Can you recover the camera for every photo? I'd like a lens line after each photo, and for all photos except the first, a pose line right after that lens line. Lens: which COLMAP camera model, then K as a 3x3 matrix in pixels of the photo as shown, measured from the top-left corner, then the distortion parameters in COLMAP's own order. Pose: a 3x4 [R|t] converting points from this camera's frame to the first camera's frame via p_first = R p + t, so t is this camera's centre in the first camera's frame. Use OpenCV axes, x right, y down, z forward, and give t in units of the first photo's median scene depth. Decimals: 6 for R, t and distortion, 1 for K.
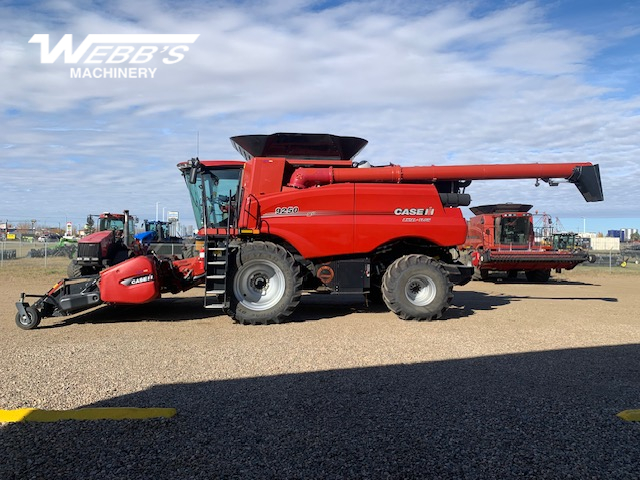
lens RADIAL K [[507.1, 0, 320.0], [0, 507.1, 240.0], [0, 0, 1]] dist [0.070363, -0.000374]
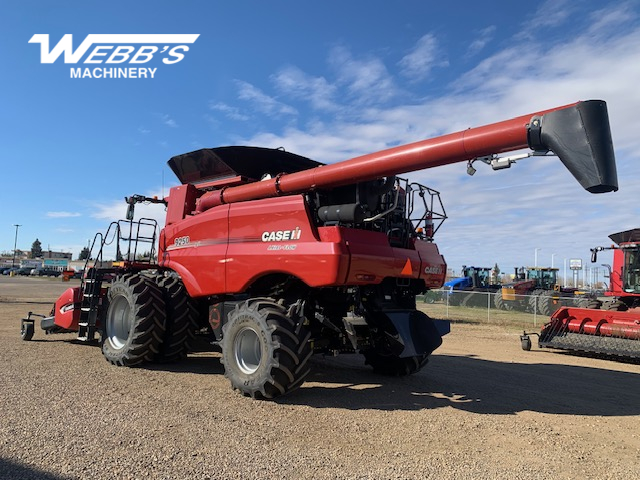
lens RADIAL K [[489.5, 0, 320.0], [0, 489.5, 240.0], [0, 0, 1]] dist [0.017695, -0.004962]
pose [[0.668490, -0.044694, -0.742377, 0.322808], [-0.028753, 0.995893, -0.085848, 0.002657], [0.743165, 0.078734, 0.664459, 0.270970]]
